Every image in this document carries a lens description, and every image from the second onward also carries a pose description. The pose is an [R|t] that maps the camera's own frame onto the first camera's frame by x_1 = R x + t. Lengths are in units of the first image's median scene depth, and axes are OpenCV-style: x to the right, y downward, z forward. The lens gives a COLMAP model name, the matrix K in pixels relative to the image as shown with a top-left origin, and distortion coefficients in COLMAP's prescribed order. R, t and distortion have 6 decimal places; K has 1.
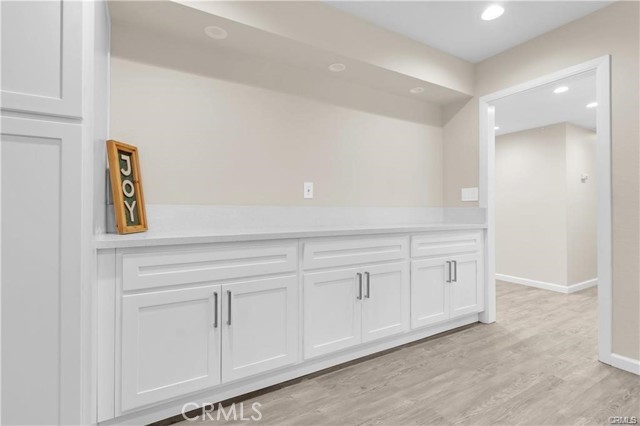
lens RADIAL K [[303.1, 0, 322.2], [0, 303.1, 207.2], [0, 0, 1]] dist [-0.000586, 0.001561]
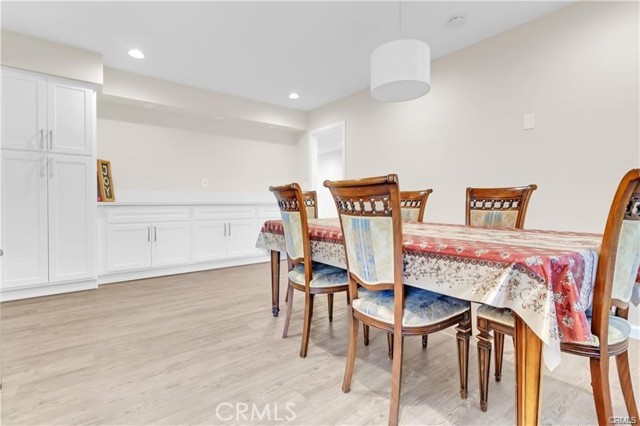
lens RADIAL K [[303.1, 0, 317.8], [0, 303.1, 202.4], [0, 0, 1]] dist [-0.000586, 0.001561]
pose [[0.992796, 0.001491, 0.119807, 0.613234], [-0.002956, 0.999923, 0.012048, 0.060379], [-0.119780, -0.012315, 0.992724, -1.359987]]
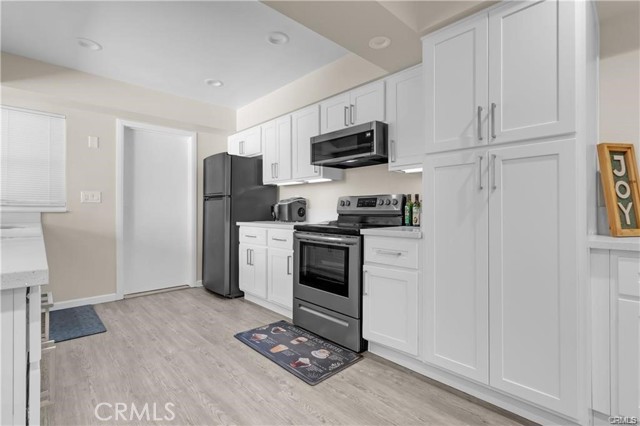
lens RADIAL K [[303.1, 0, 321.5], [0, 303.1, 208.0], [0, 0, 1]] dist [-0.000586, 0.001561]
pose [[0.227119, -0.005876, -0.973849, 0.076176], [0.007437, 0.999963, -0.004299, -0.006722], [0.973839, -0.006267, 0.227154, -0.143476]]
